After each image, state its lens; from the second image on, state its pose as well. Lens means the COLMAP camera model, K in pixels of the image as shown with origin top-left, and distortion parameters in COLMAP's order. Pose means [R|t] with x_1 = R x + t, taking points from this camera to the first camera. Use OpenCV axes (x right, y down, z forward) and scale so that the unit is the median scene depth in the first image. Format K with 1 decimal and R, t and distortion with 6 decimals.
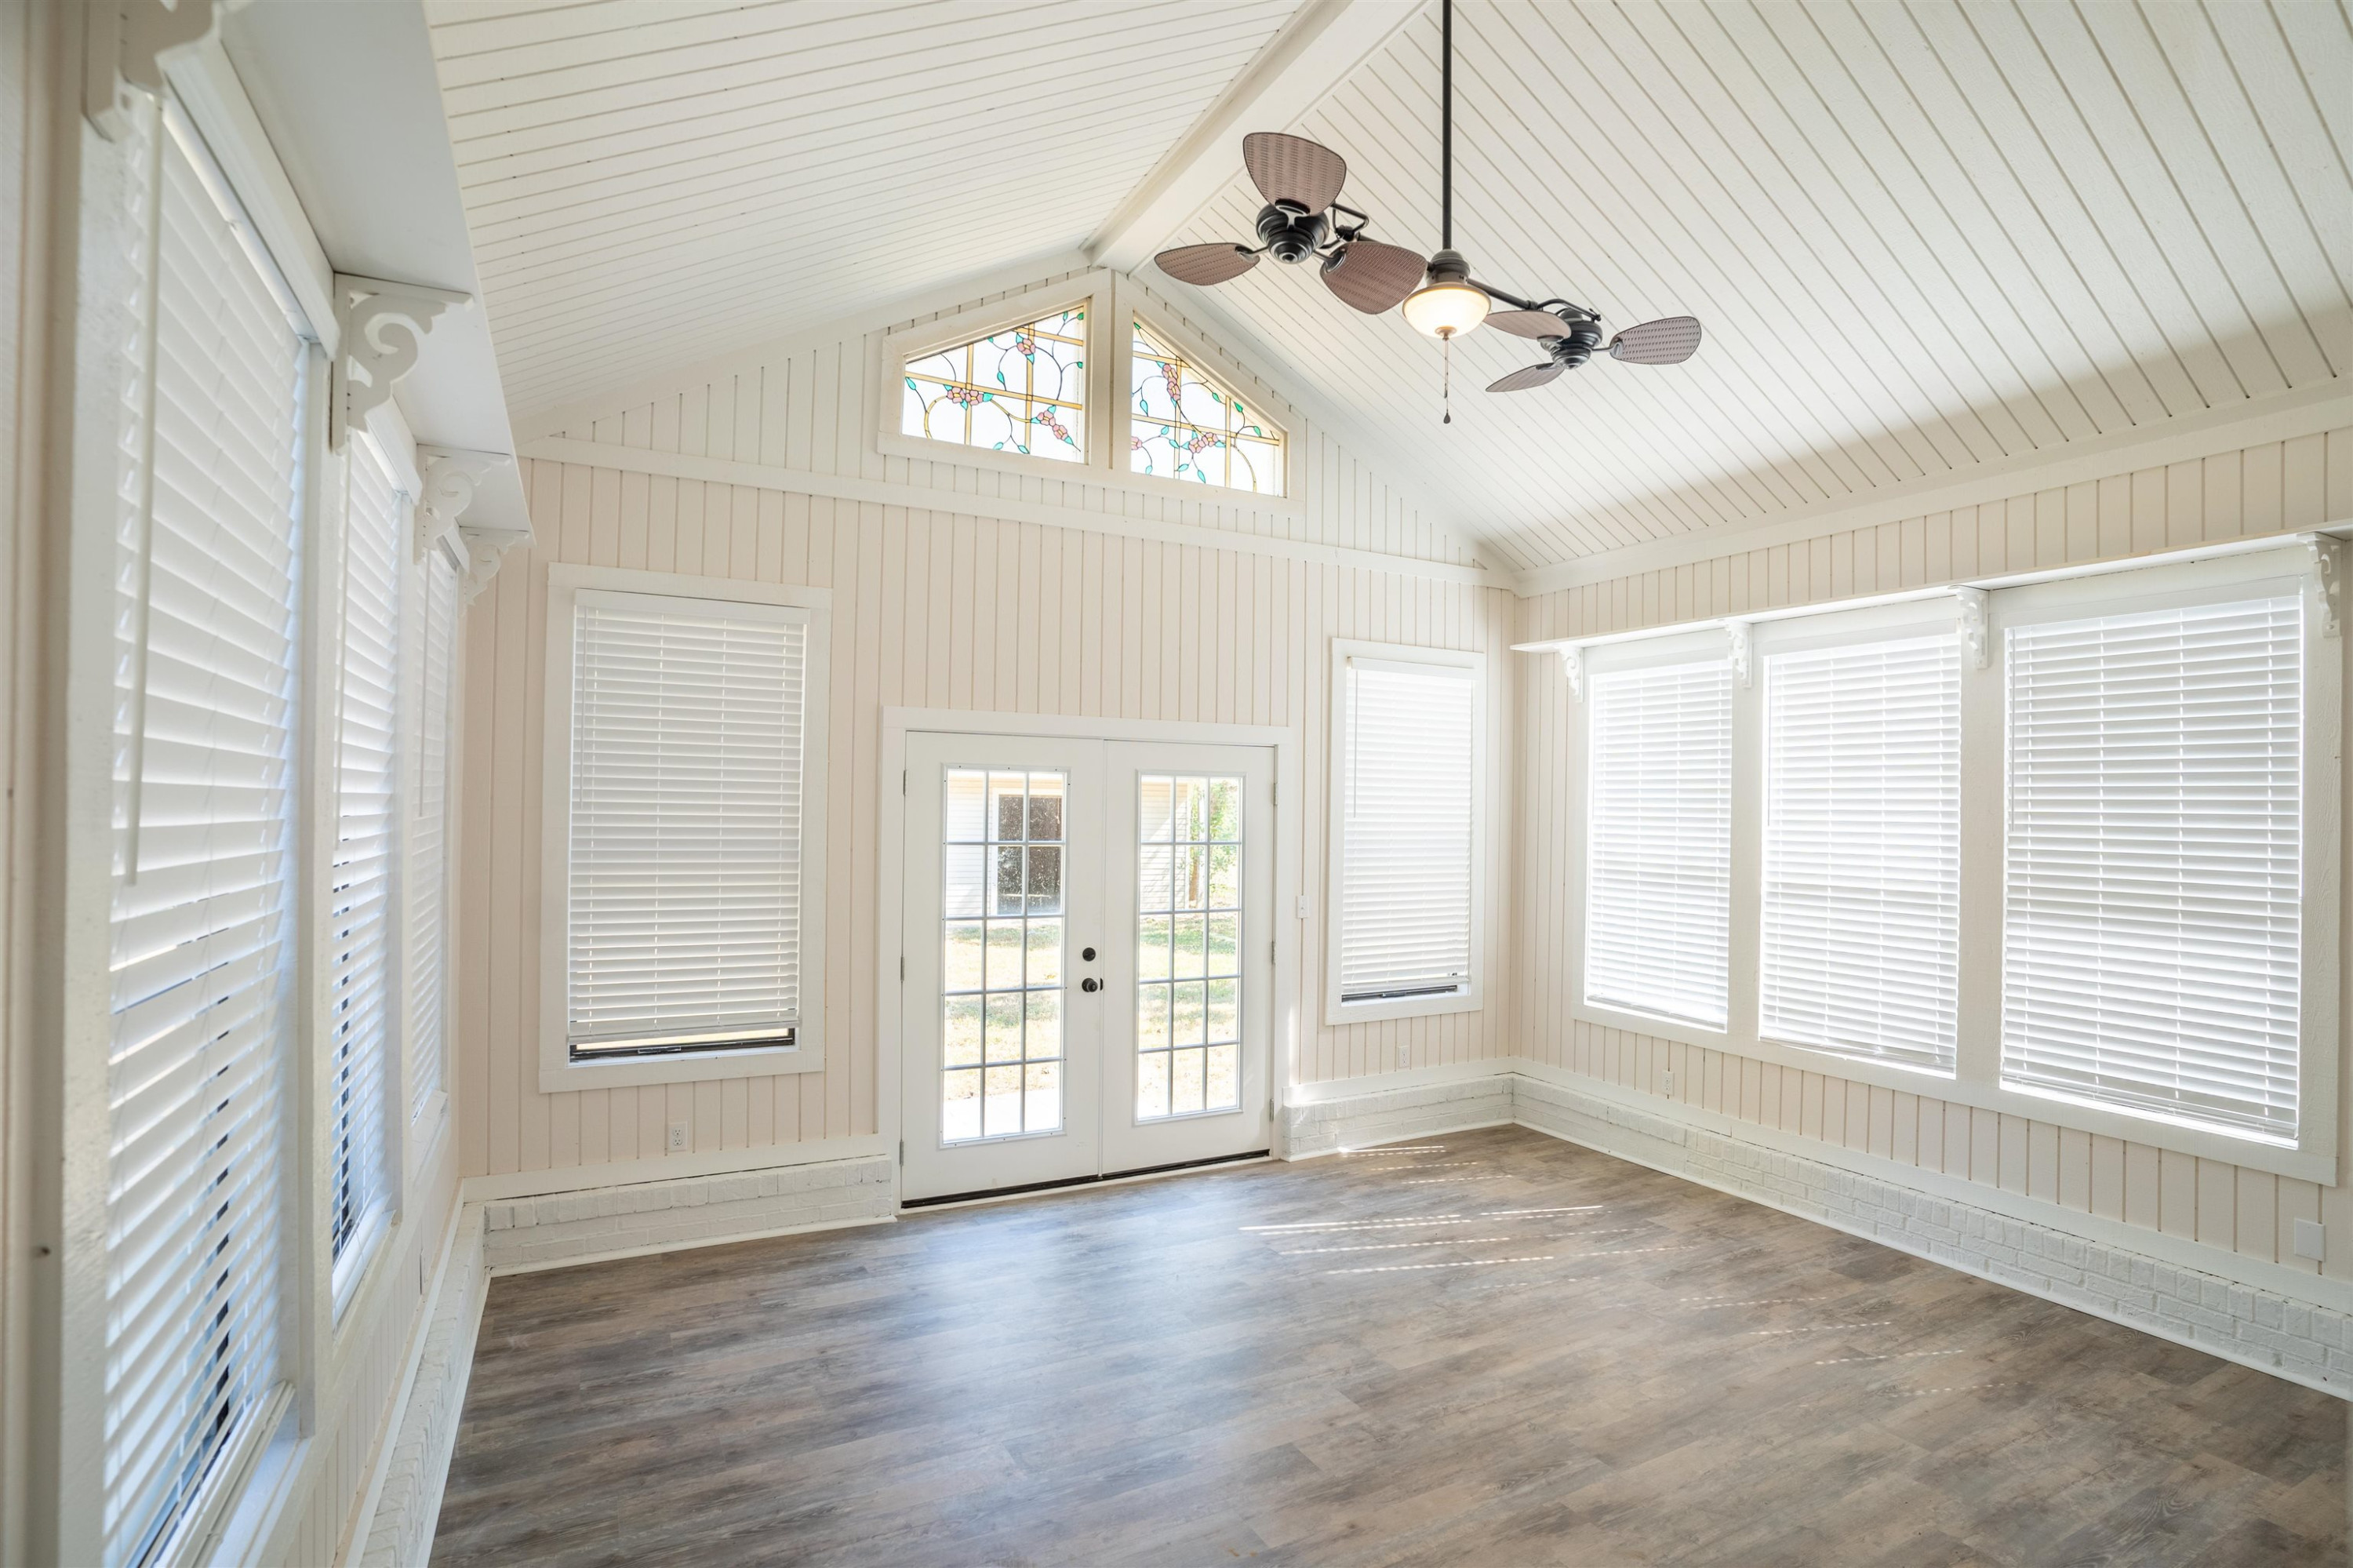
lens RADIAL K [[1132.9, 0, 1176.5], [0, 1132.9, 784.0], [0, 0, 1]] dist [-0.085420, 0.036073]
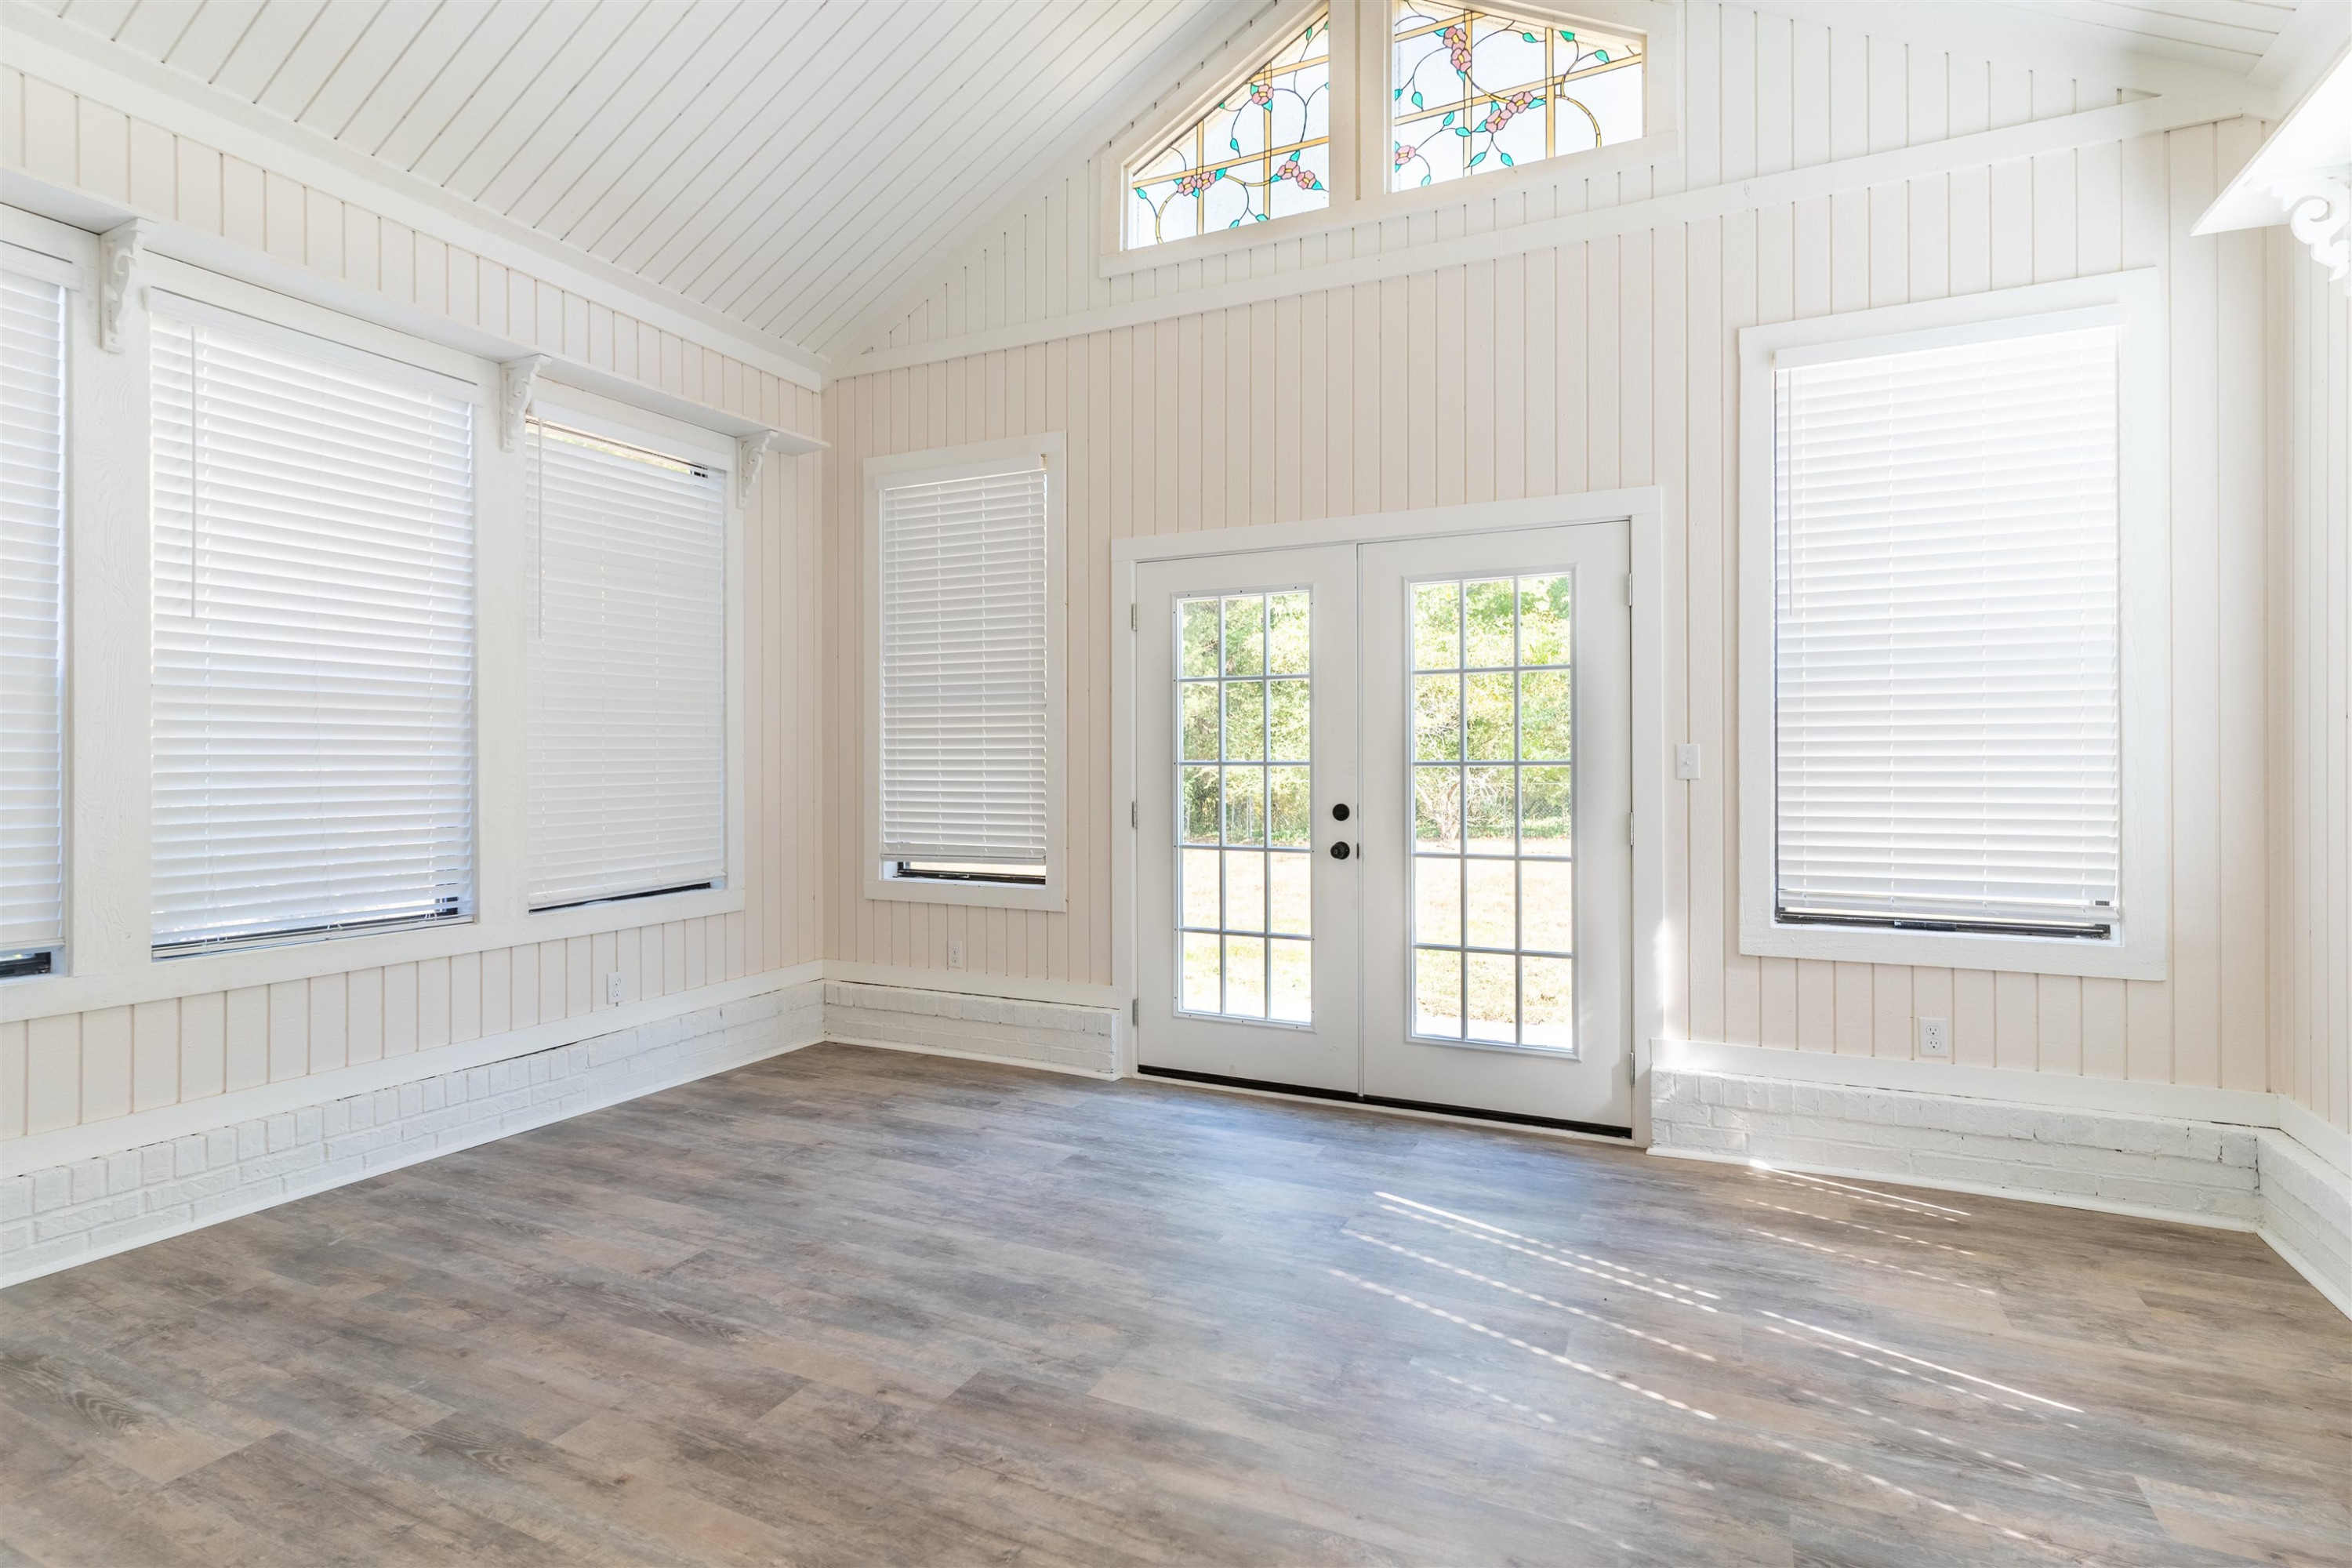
lens RADIAL K [[1124.4, 0, 1243.5], [0, 1124.4, 757.3], [0, 0, 1]] dist [-0.002664, -0.000466]
pose [[0.605853, -0.024812, -0.795190, 0.532341], [0.026280, 0.999592, -0.011167, 0.122250], [0.795142, -0.014132, 0.606258, 0.475093]]
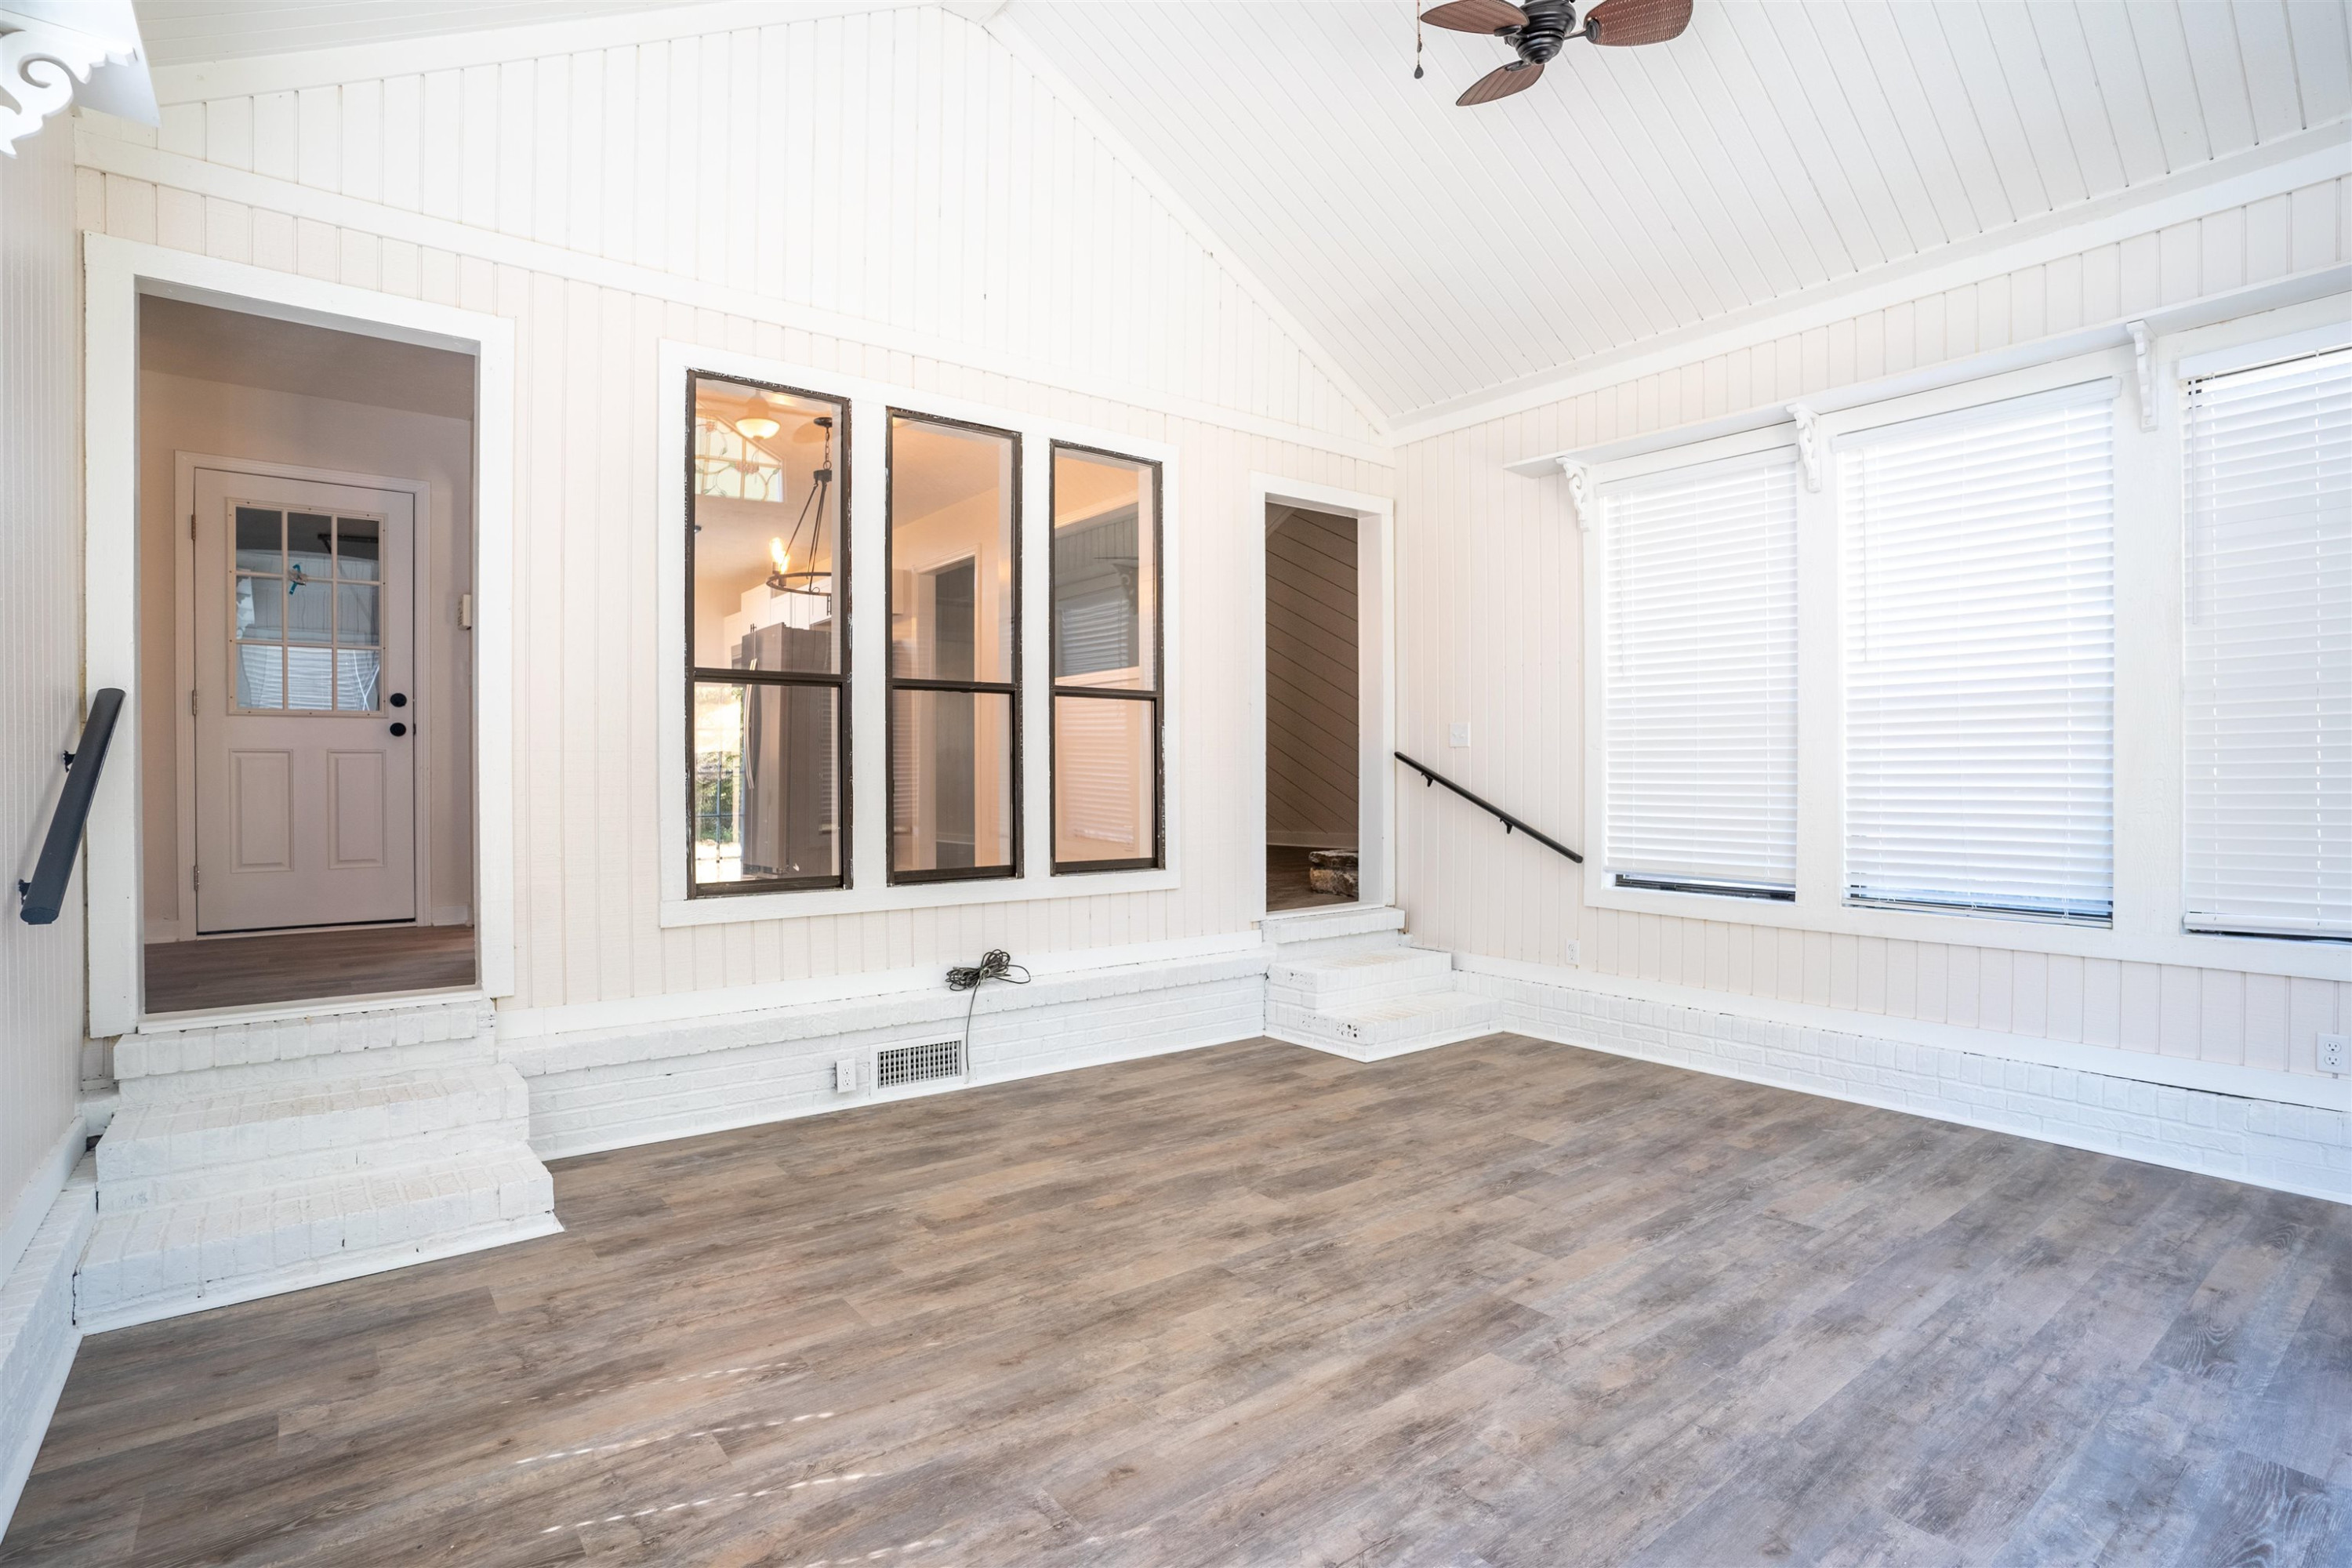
lens RADIAL K [[1140.1, 0, 1176.0], [0, 1140.1, 784.0], [0, 0, 1]] dist [-0.002902, 0.000488]
pose [[-0.984234, -0.014250, -0.176299, 0.357926], [-0.012546, 0.999863, -0.010775, 0.131263], [0.176428, -0.008393, -0.984278, 1.142245]]
